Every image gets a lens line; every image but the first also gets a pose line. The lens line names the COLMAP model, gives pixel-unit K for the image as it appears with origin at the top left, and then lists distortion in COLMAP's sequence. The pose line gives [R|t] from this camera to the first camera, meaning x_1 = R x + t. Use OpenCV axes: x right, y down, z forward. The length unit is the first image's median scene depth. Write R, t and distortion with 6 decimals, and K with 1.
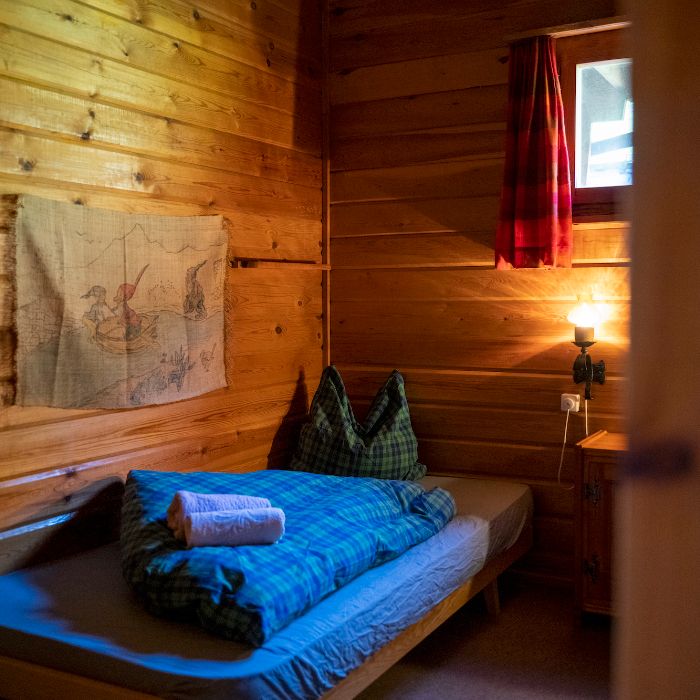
lens RADIAL K [[918.3, 0, 349.0], [0, 918.3, 349.2], [0, 0, 1]] dist [0.003526, 0.000000]
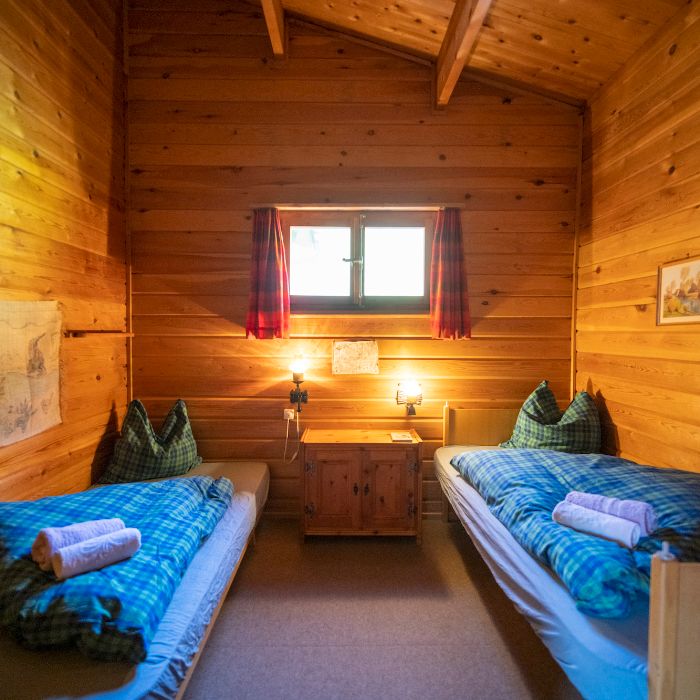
lens RADIAL K [[448.9, 0, 350.5], [0, 448.9, 352.8], [0, 0, 1]] dist [0.006693, -0.000051]
pose [[0.870586, -0.007270, 0.491962, -0.086136], [0.015251, 0.999809, -0.012214, -0.050330], [-0.491779, 0.018136, 0.870531, 0.182862]]
